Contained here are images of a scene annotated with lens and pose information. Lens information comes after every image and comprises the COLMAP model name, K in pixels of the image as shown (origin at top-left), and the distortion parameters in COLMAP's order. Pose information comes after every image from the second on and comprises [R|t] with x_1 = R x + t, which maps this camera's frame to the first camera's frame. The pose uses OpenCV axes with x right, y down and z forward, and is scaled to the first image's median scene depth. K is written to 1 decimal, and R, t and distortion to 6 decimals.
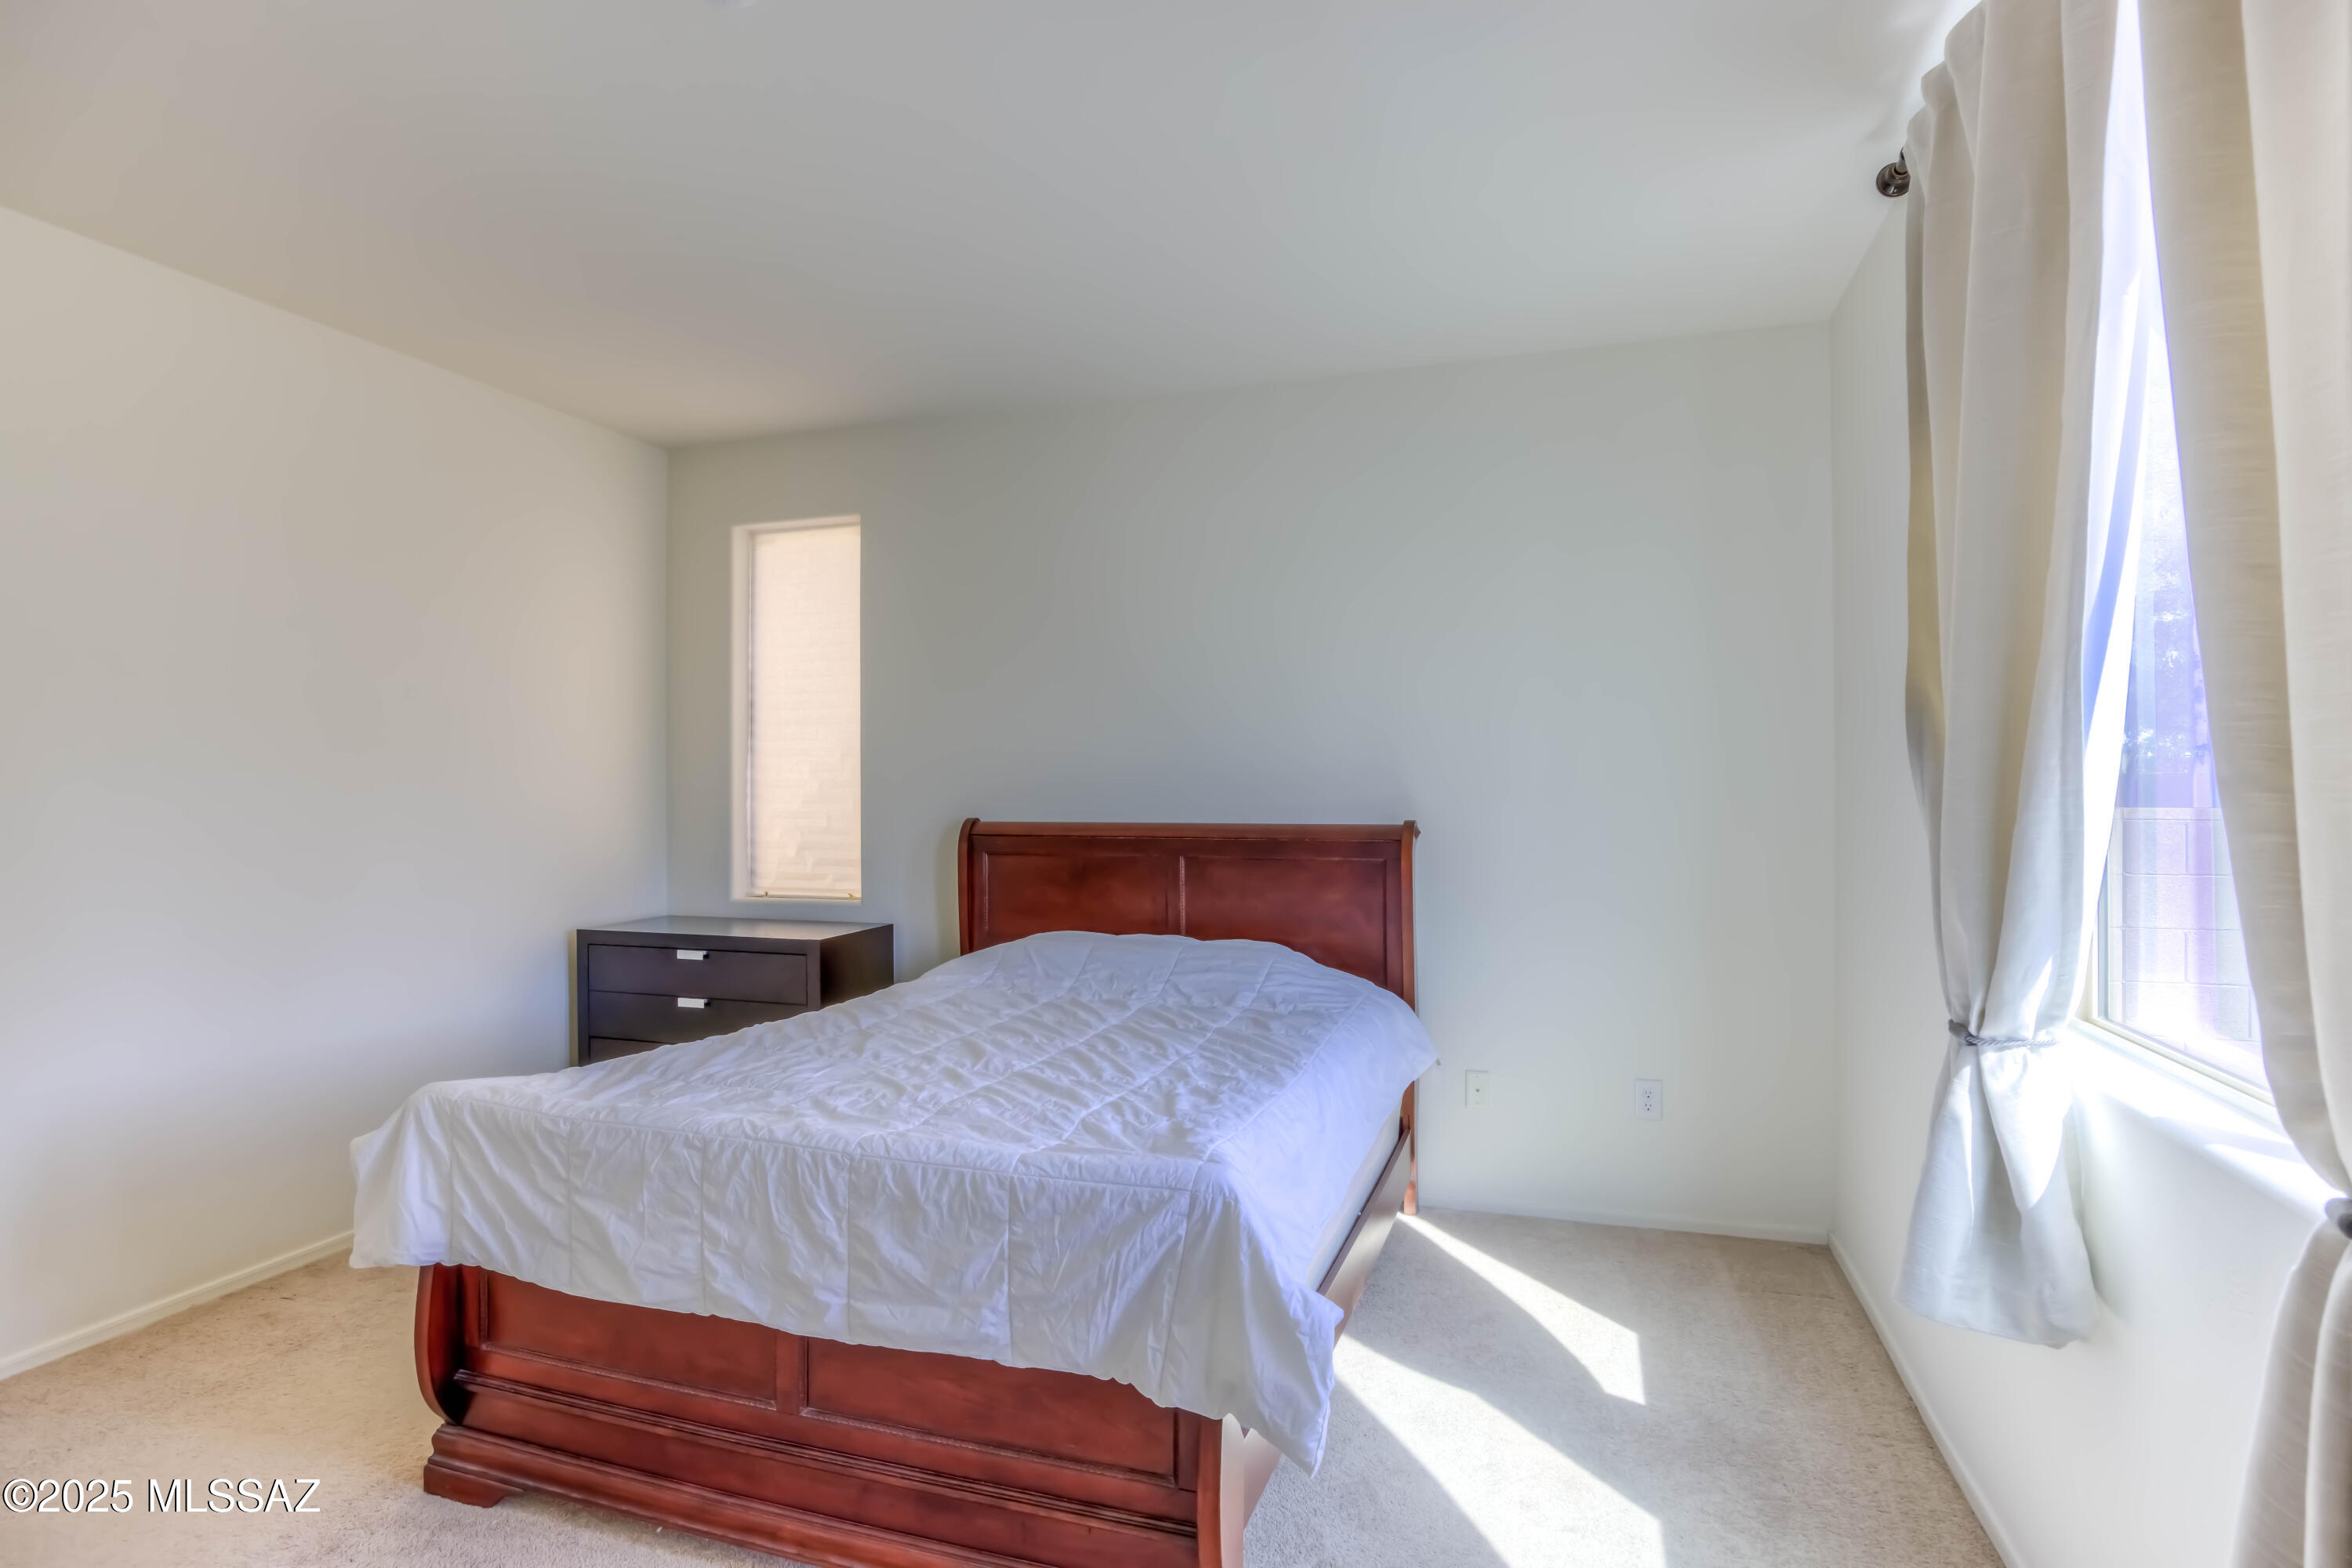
lens RADIAL K [[1210.5, 0, 1106.5], [0, 1210.5, 780.6], [0, 0, 1]] dist [-0.024557, 0.009140]
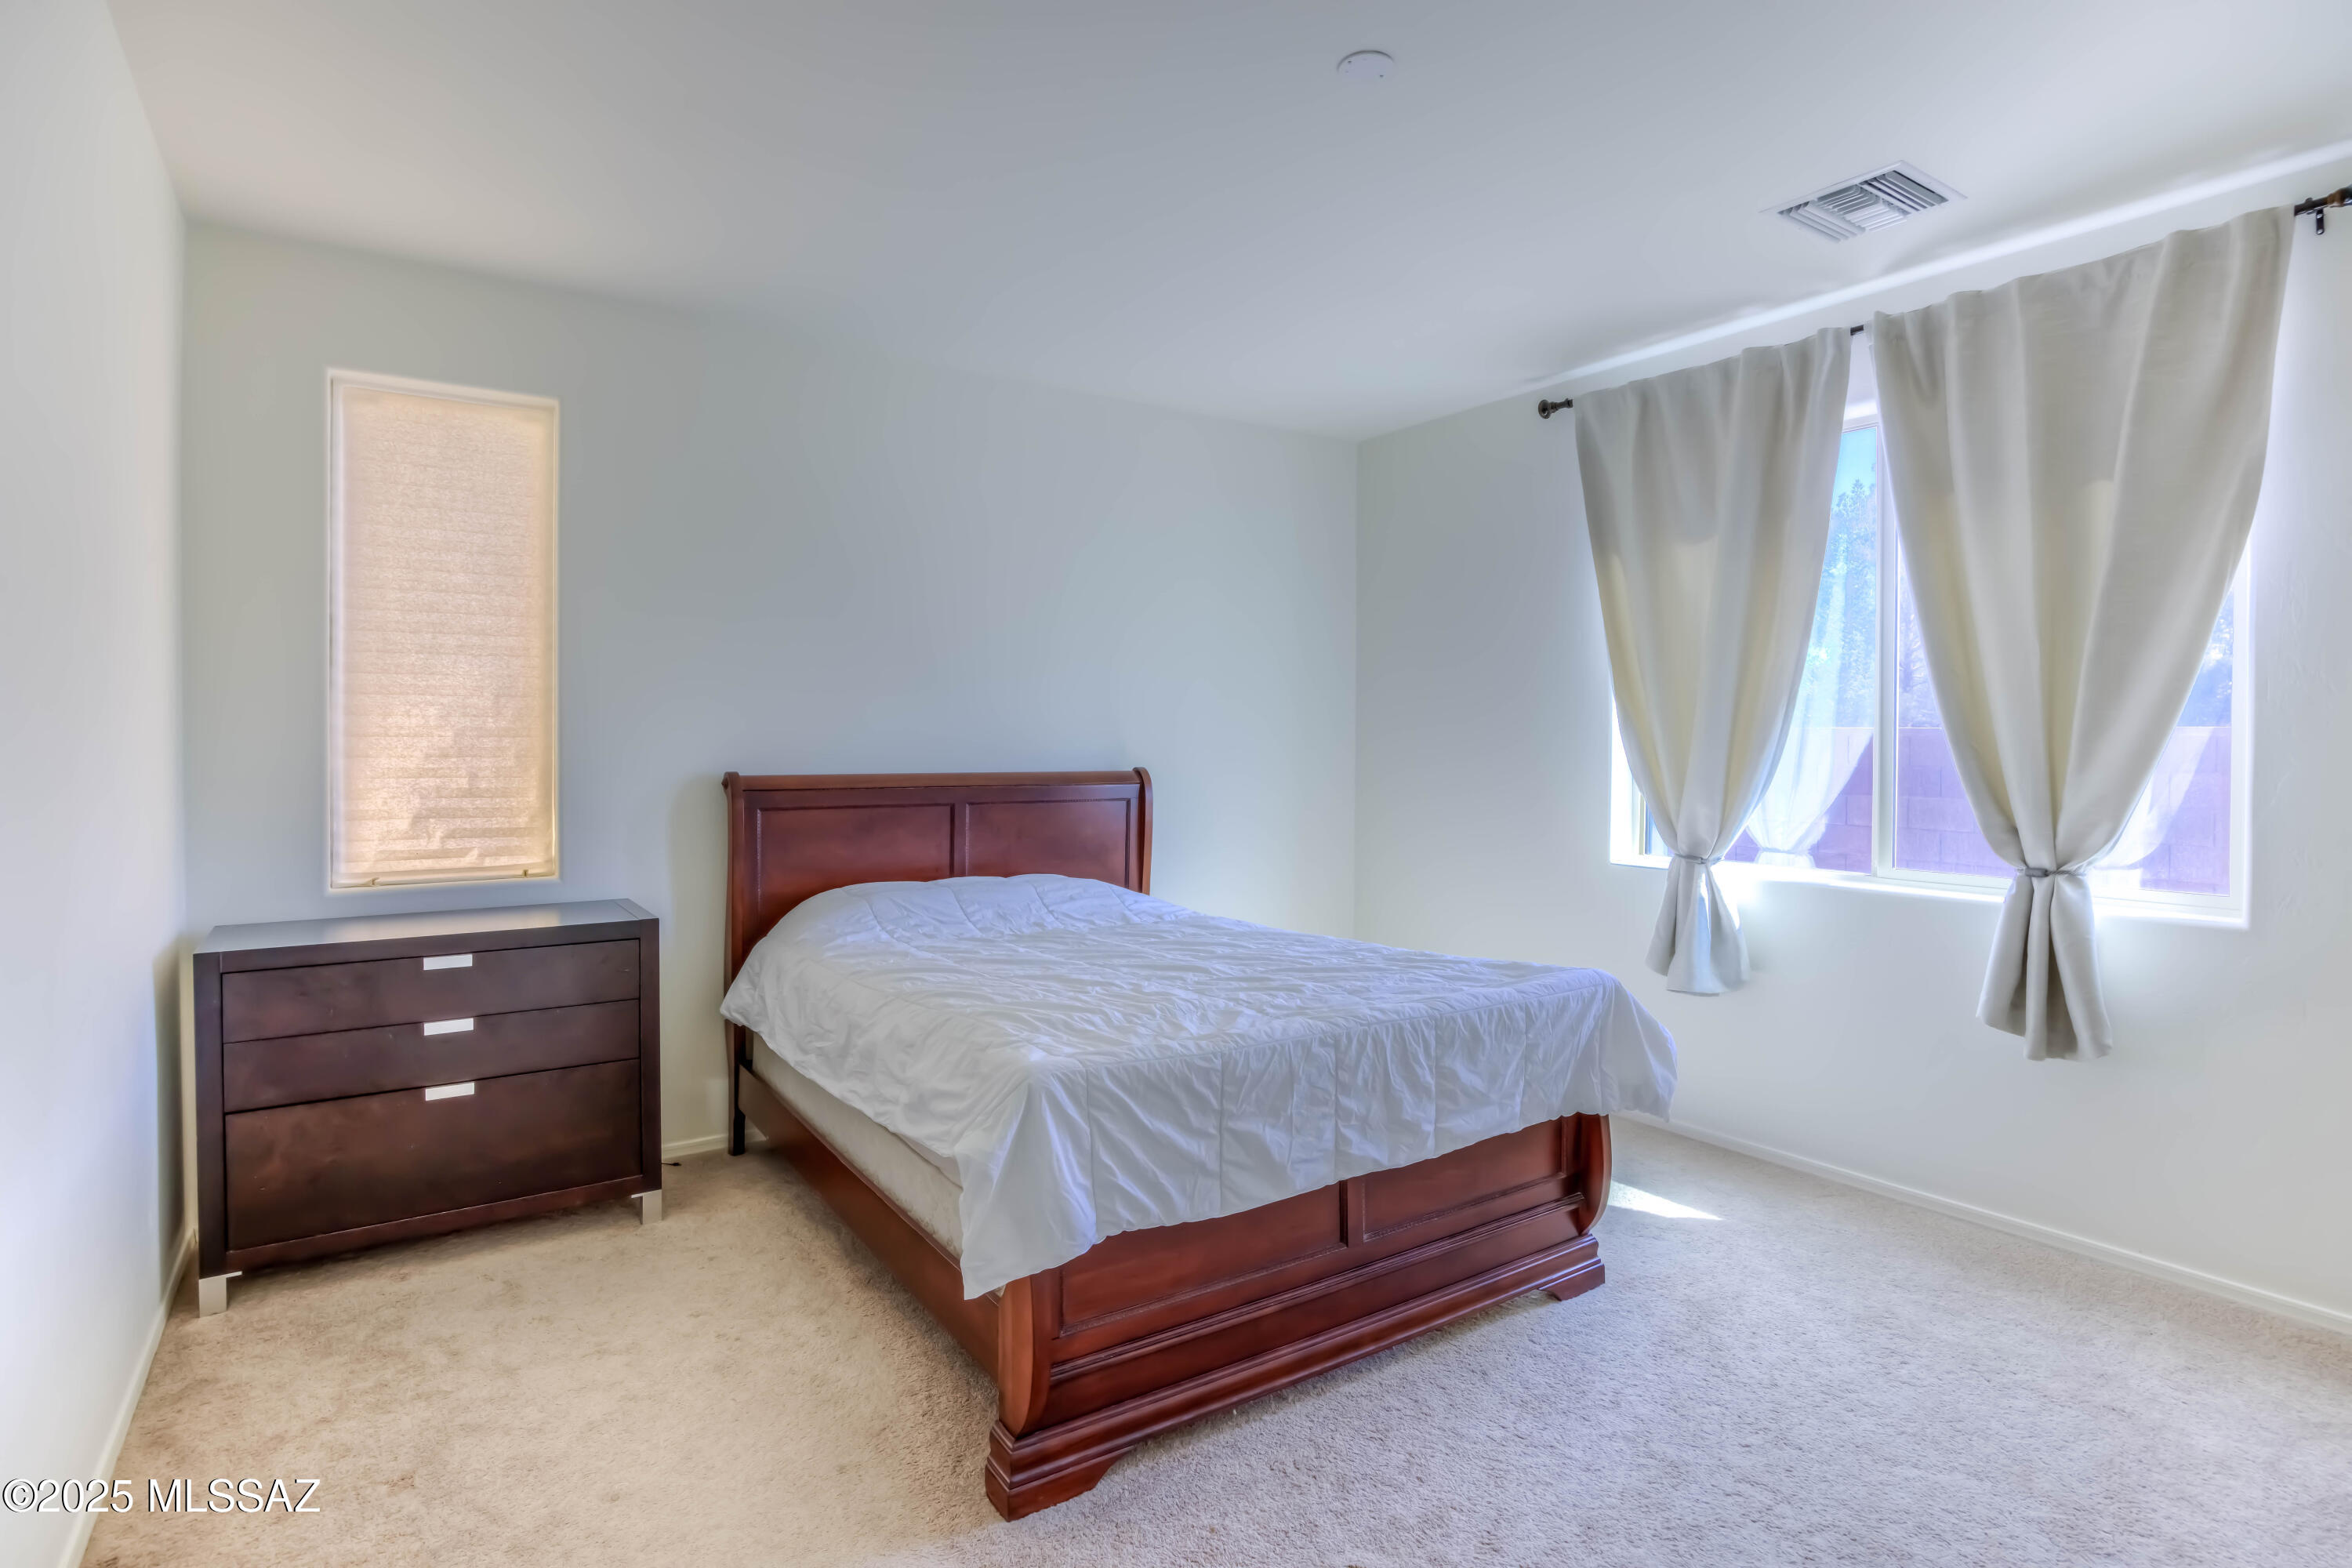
lens RADIAL K [[1210.5, 0, 1154.8], [0, 1210.5, 750.6], [0, 0, 1]] dist [-0.024557, 0.009140]
pose [[0.593637, -0.001864, 0.804731, -1.356086], [-0.009808, 0.999906, 0.009551, 0.005859], [-0.804673, -0.013563, 0.593563, 0.424513]]
